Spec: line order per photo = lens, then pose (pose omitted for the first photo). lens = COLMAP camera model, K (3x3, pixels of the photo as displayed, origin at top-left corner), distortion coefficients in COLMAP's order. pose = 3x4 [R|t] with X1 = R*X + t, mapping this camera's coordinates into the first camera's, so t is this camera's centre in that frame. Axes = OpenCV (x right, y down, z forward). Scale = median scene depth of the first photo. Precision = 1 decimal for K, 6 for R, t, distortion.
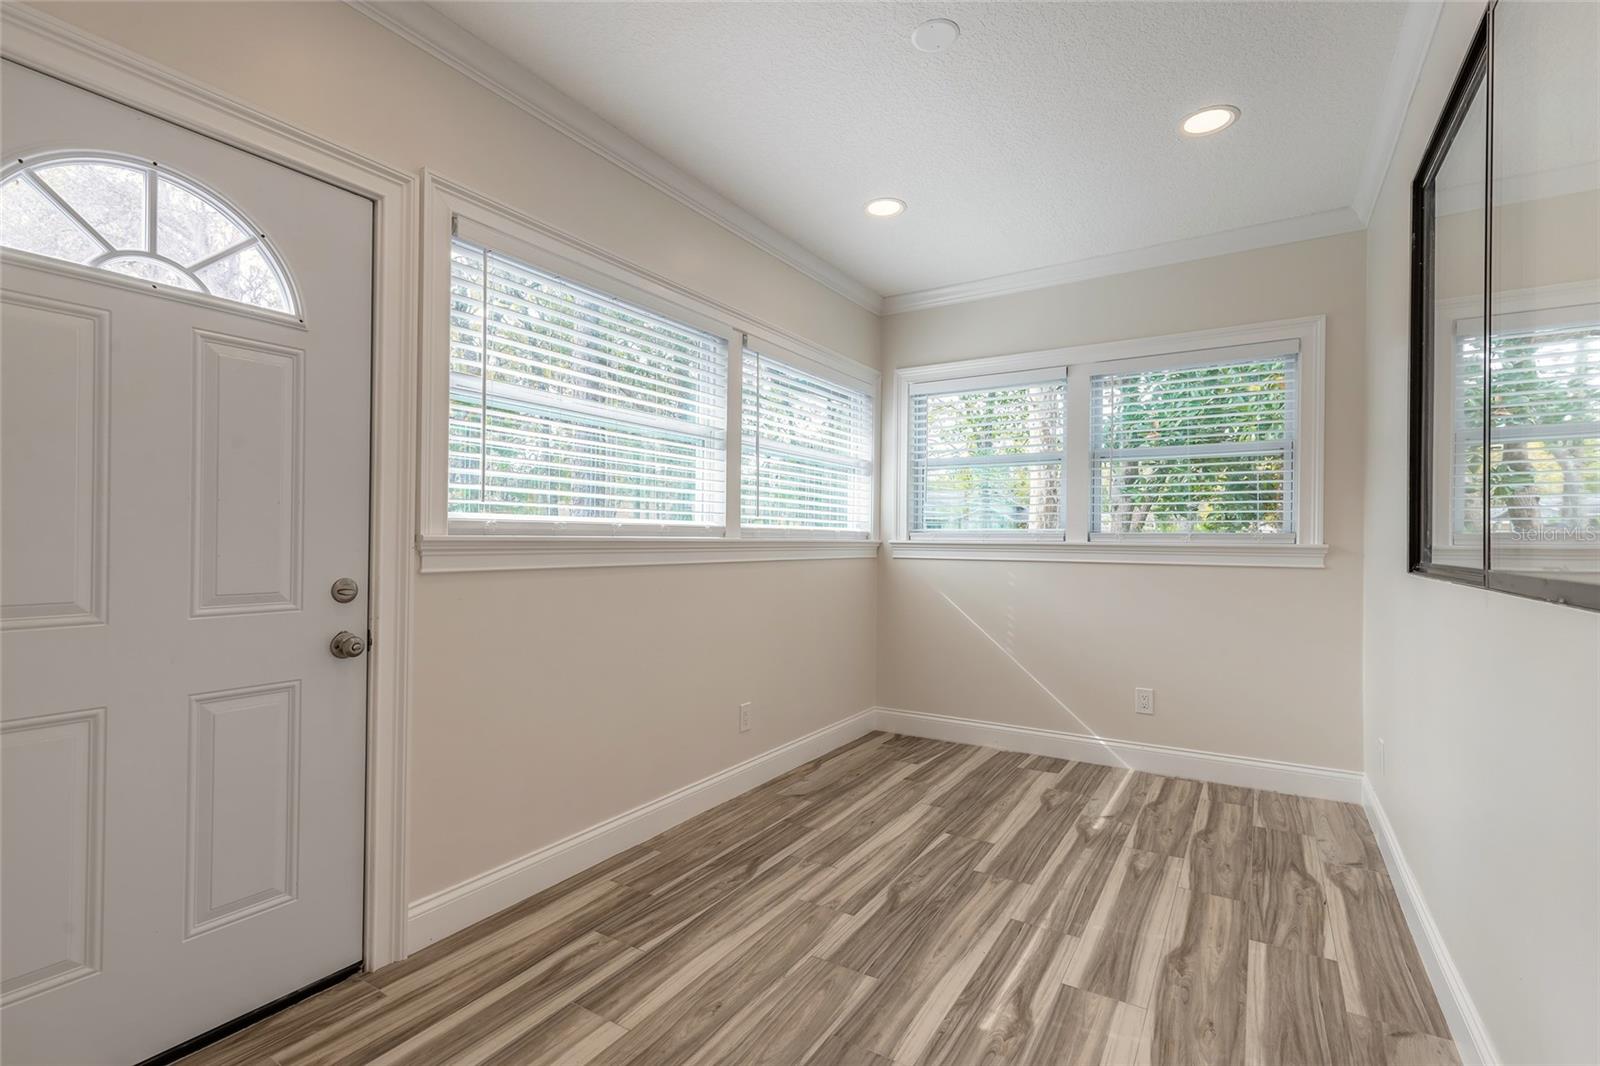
lens RADIAL K [[726.7, 0, 797.0], [0, 726.7, 533.7], [0, 0, 1]] dist [0.012581, -0.001797]
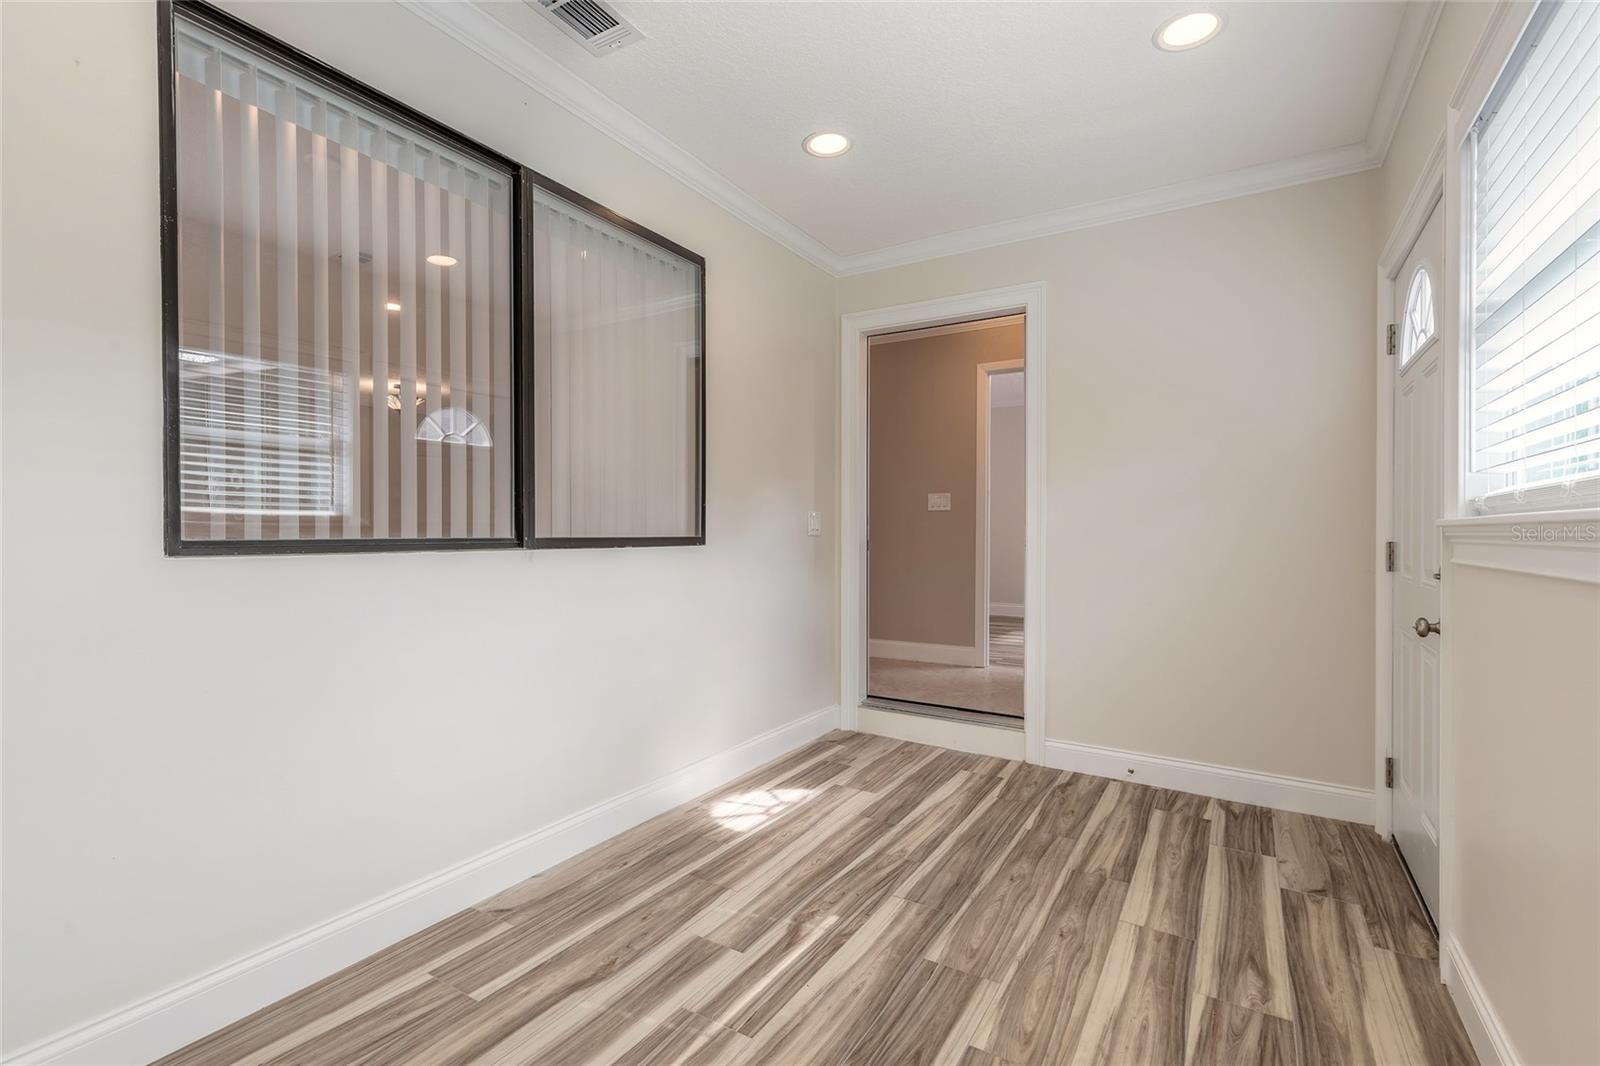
lens RADIAL K [[726.7, 0, 801.9], [0, 726.7, 532.2], [0, 0, 1]] dist [0.012581, -0.001797]
pose [[-0.999710, -0.011130, -0.021338, 0.301974], [-0.010969, 0.999910, -0.007683, 0.033738], [0.021421, -0.007447, -0.999743, 1.974333]]
